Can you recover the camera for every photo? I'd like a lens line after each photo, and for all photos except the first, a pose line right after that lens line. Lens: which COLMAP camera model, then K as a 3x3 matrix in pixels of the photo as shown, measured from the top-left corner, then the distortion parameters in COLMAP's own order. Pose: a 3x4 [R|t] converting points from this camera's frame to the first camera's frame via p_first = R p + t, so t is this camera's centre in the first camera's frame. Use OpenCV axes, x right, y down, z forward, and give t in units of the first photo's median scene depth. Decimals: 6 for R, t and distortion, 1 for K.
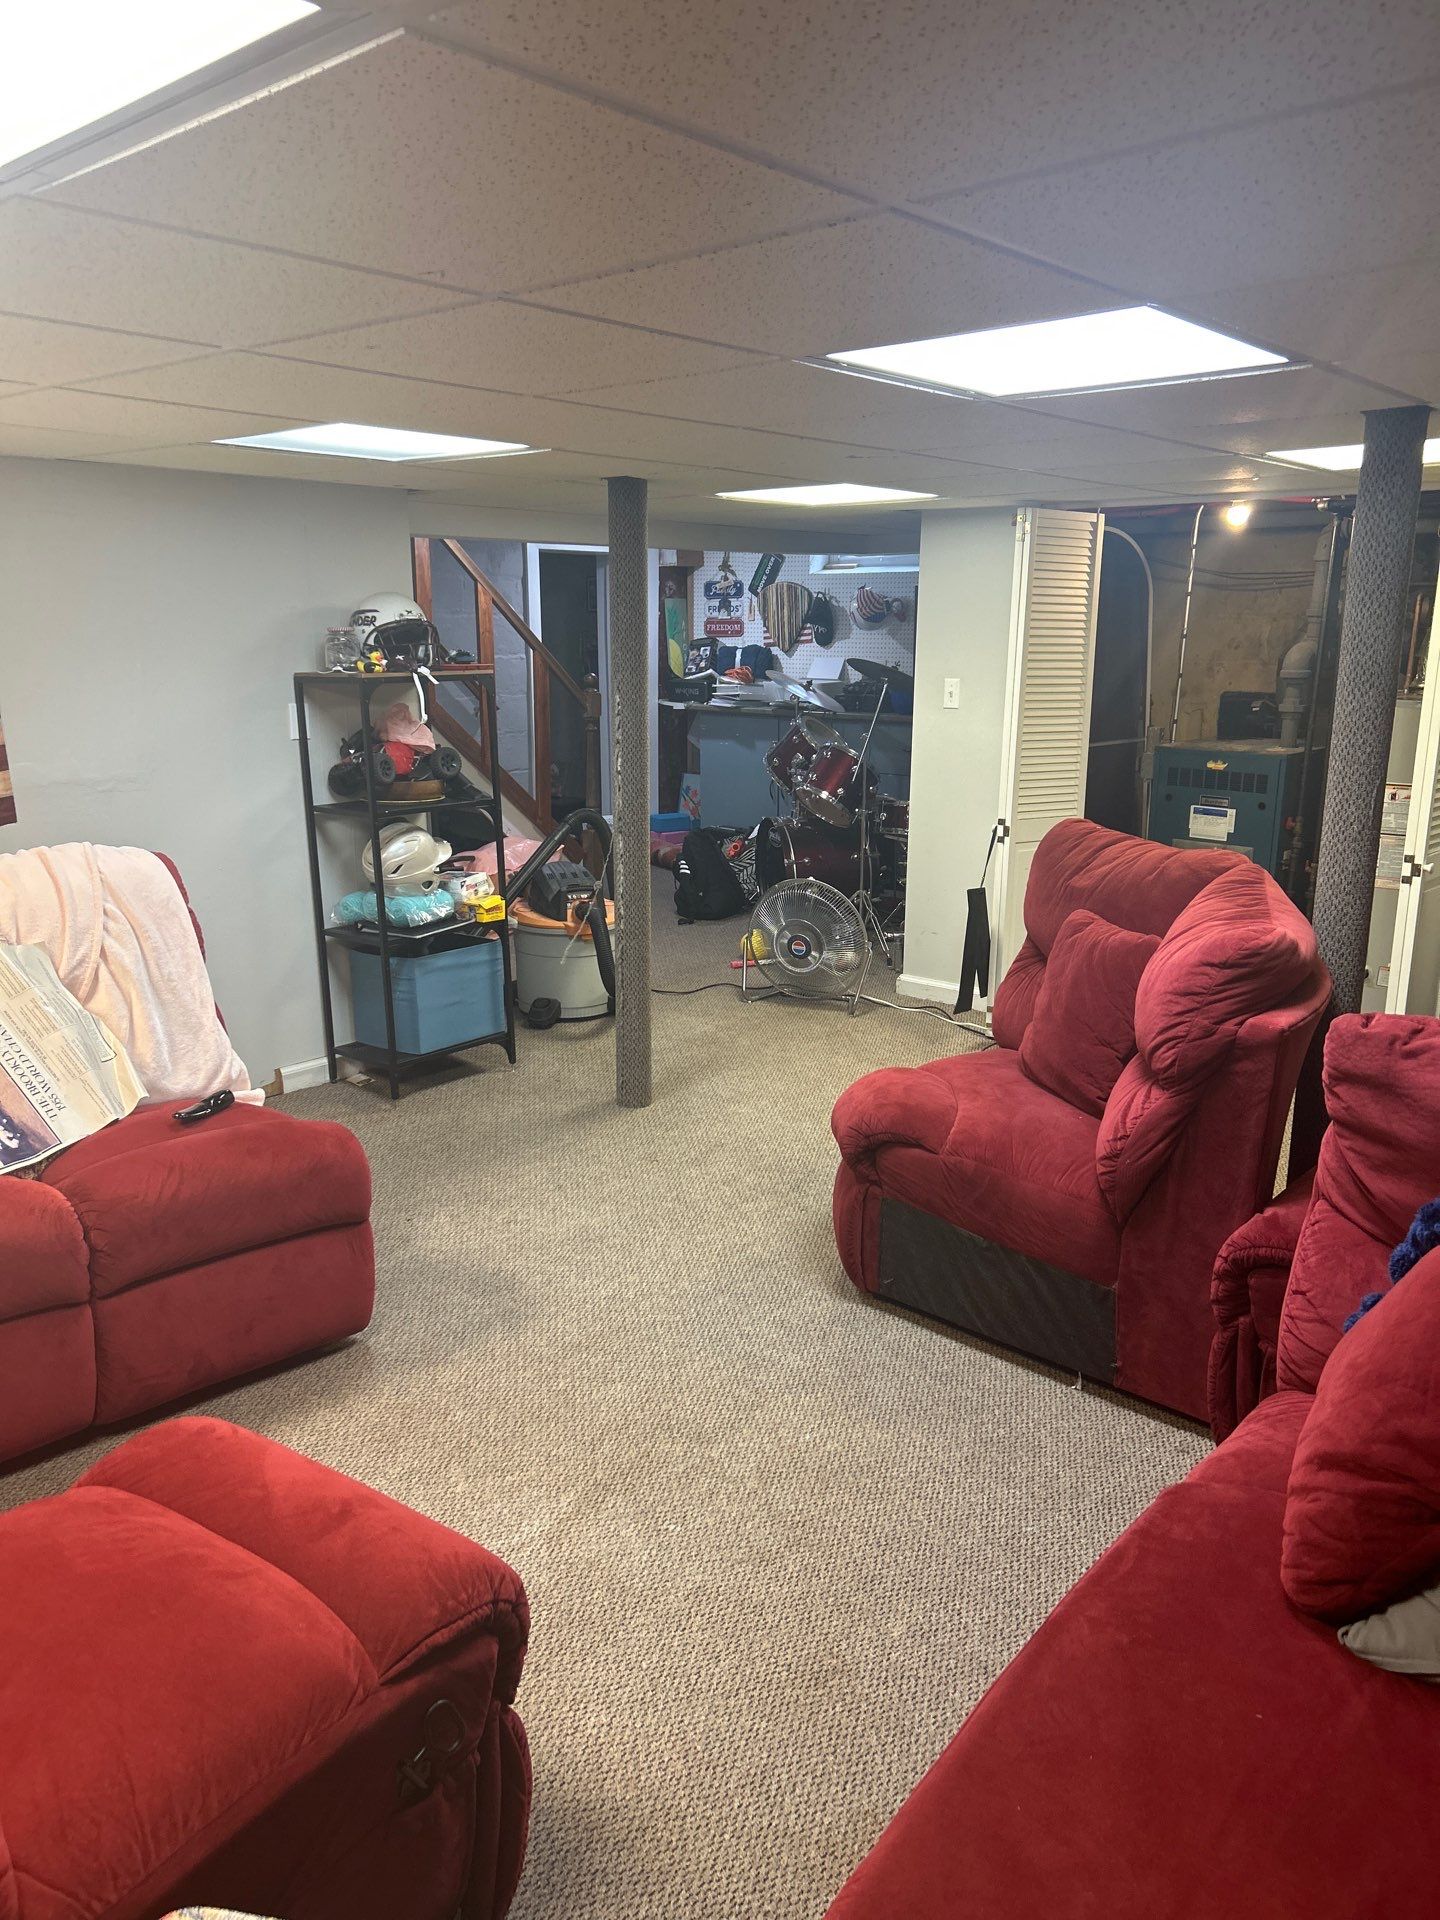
lens RADIAL K [[1433.8, 0, 720.0], [0, 1433.8, 960.0], [0, 0, 1]] dist [0.004714, -0.012559]
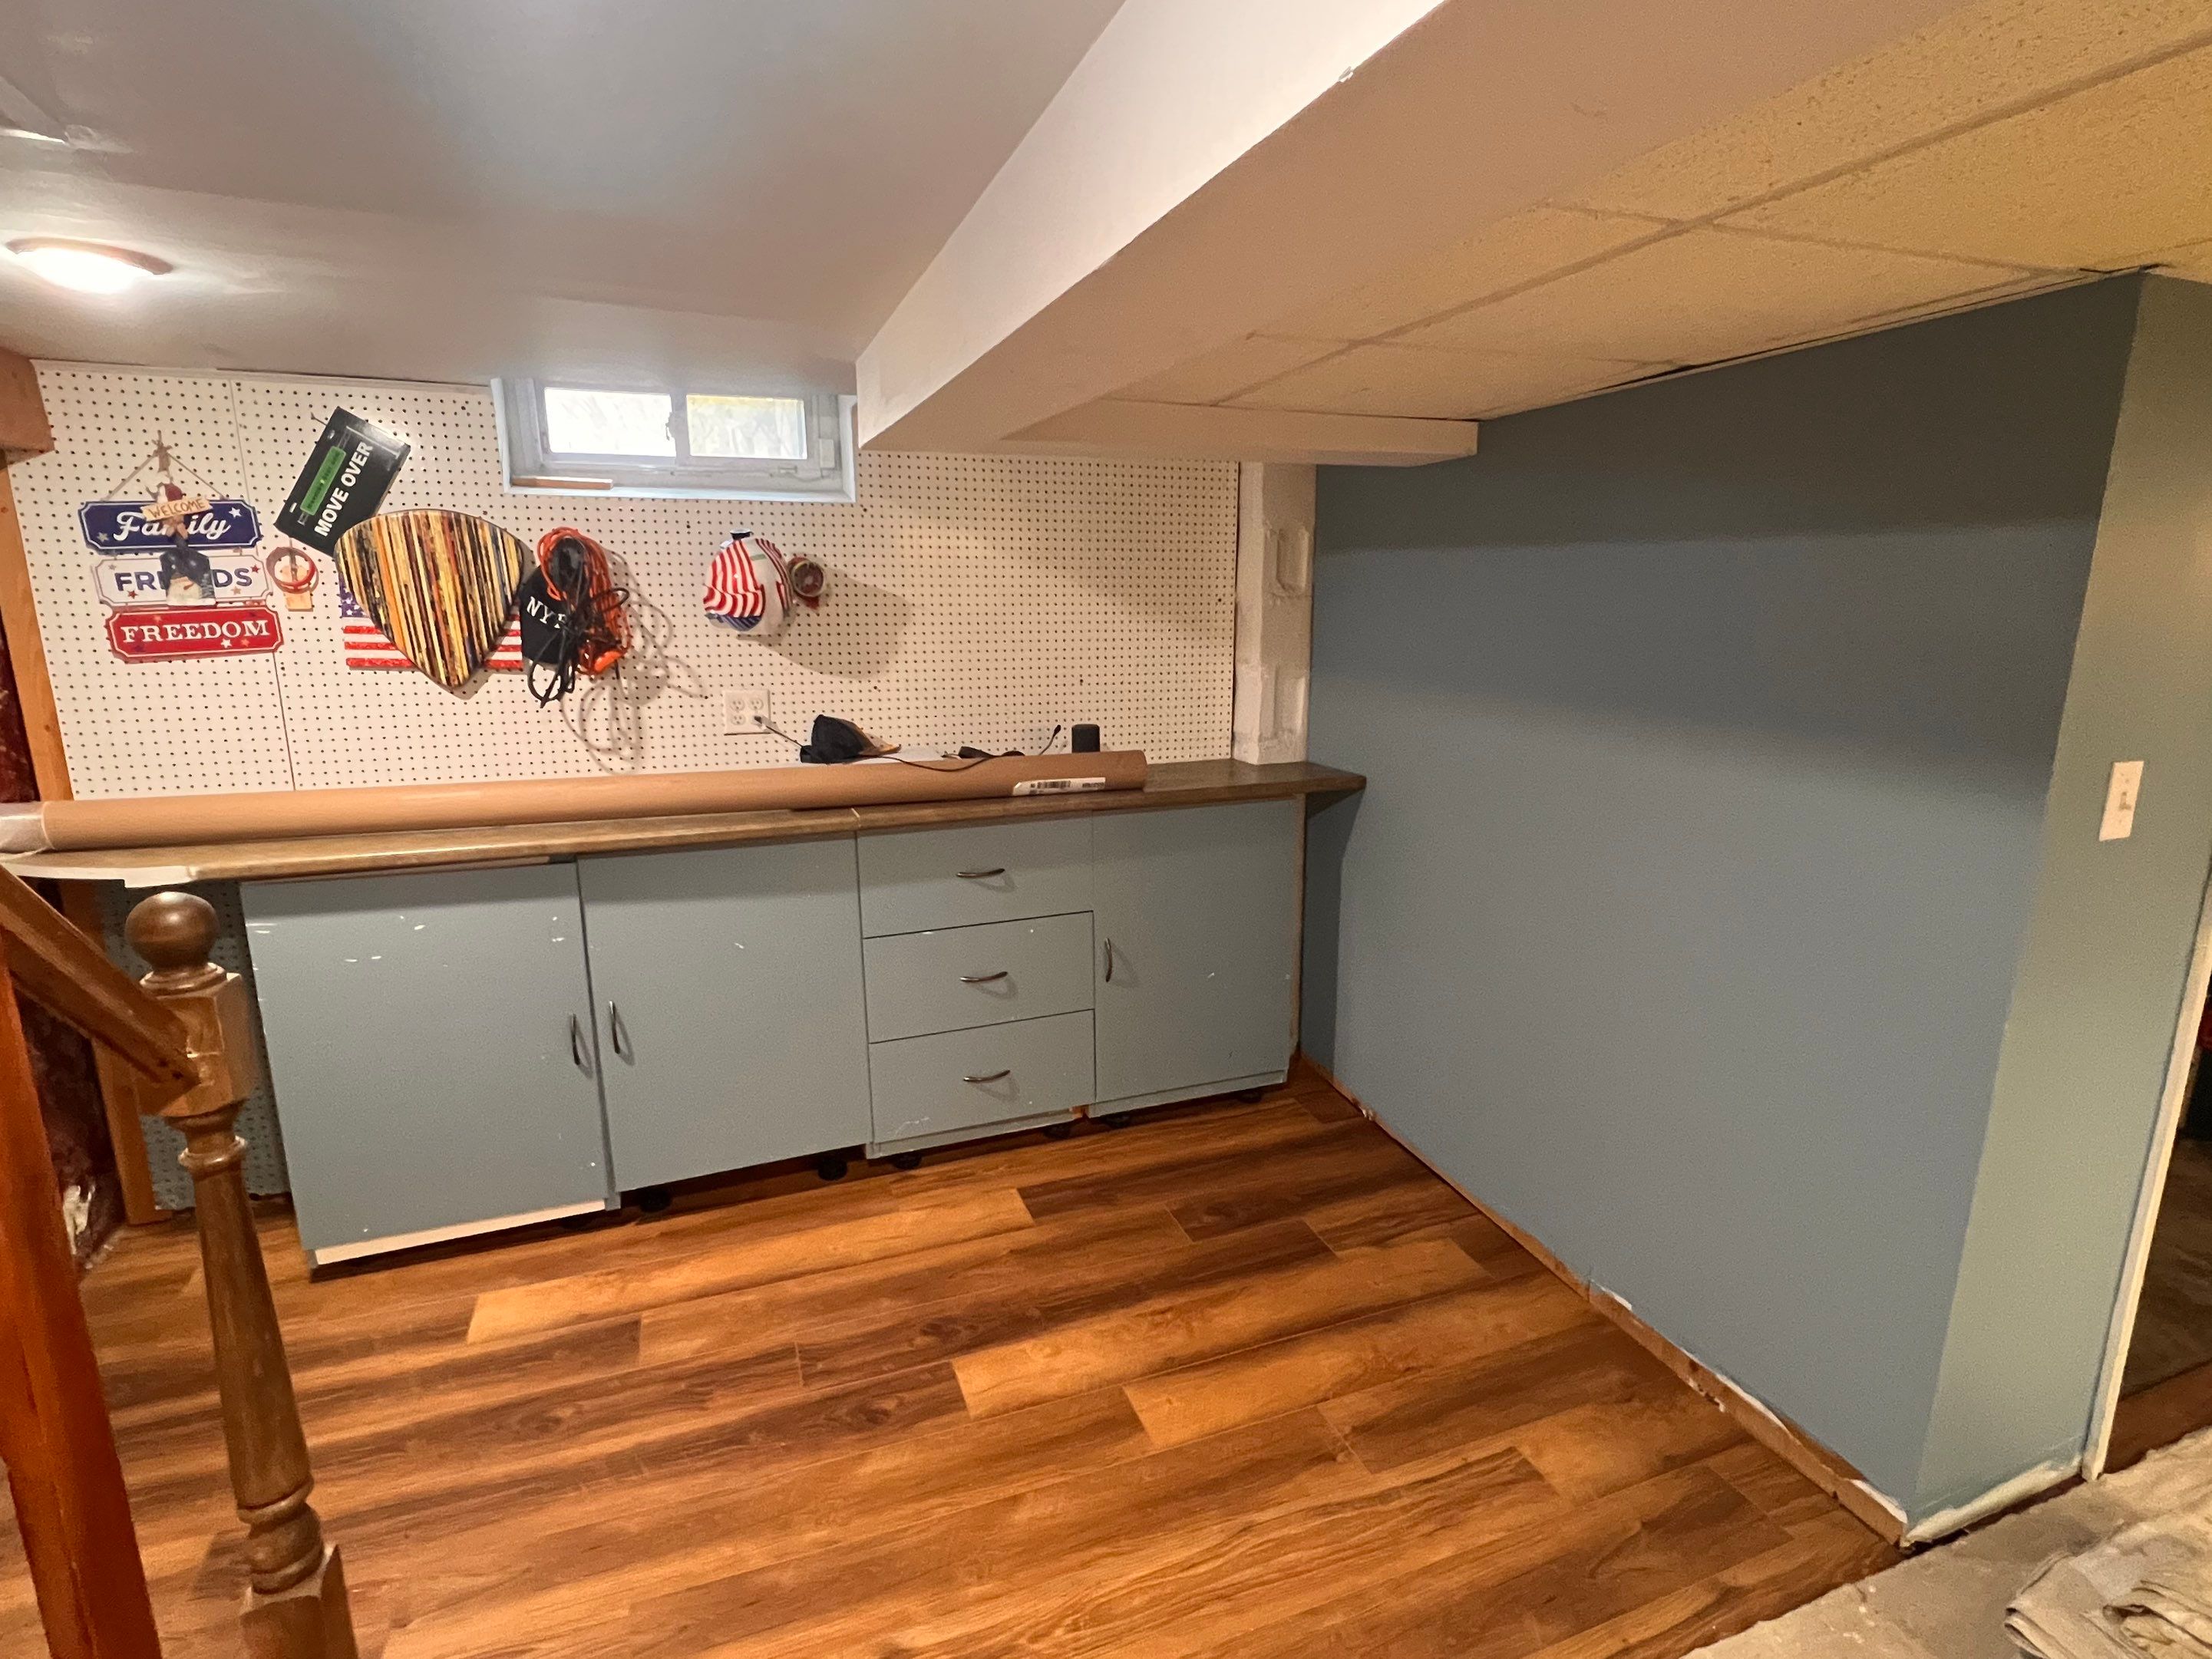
lens RADIAL K [[1066.3, 0, 1103.8], [0, 1066.3, 820.7], [0, 0, 1]] dist [0.002224, -0.000656]
pose [[0.473453, -0.175298, 0.863199, -0.199331], [0.212185, 0.973835, 0.081385, -0.248274], [-0.854880, 0.144626, 0.498260, 1.061938]]
